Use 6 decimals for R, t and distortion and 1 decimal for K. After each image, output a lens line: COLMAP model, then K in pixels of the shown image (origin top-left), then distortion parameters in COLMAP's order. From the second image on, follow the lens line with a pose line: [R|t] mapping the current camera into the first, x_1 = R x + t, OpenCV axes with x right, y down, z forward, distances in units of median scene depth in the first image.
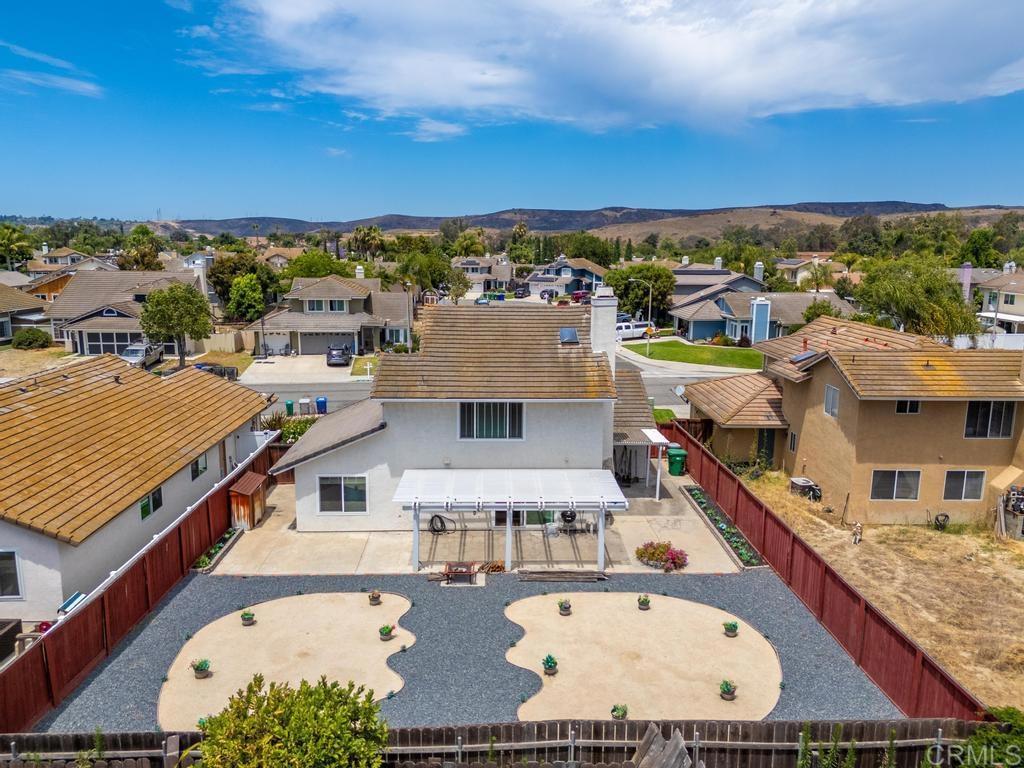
lens RADIAL K [[757.7, 0, 516.4], [0, 757.7, 382.0], [0, 0, 1]] dist [0.056827, -0.044733]
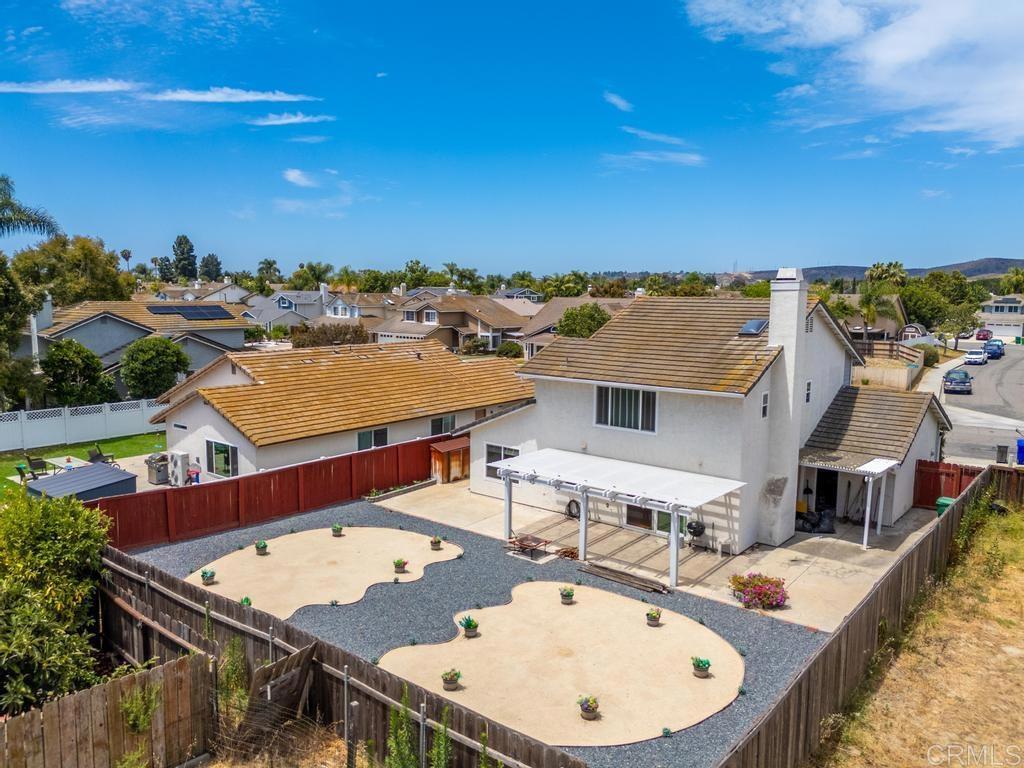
lens RADIAL K [[757.7, 0, 512.9], [0, 757.7, 389.1], [0, 0, 1]] dist [0.056827, -0.044733]
pose [[0.757145, 0.082120, -0.648064, 0.470198], [-0.117664, 0.992985, -0.011641, 0.054549], [0.642562, 0.085068, 0.761497, 0.194294]]
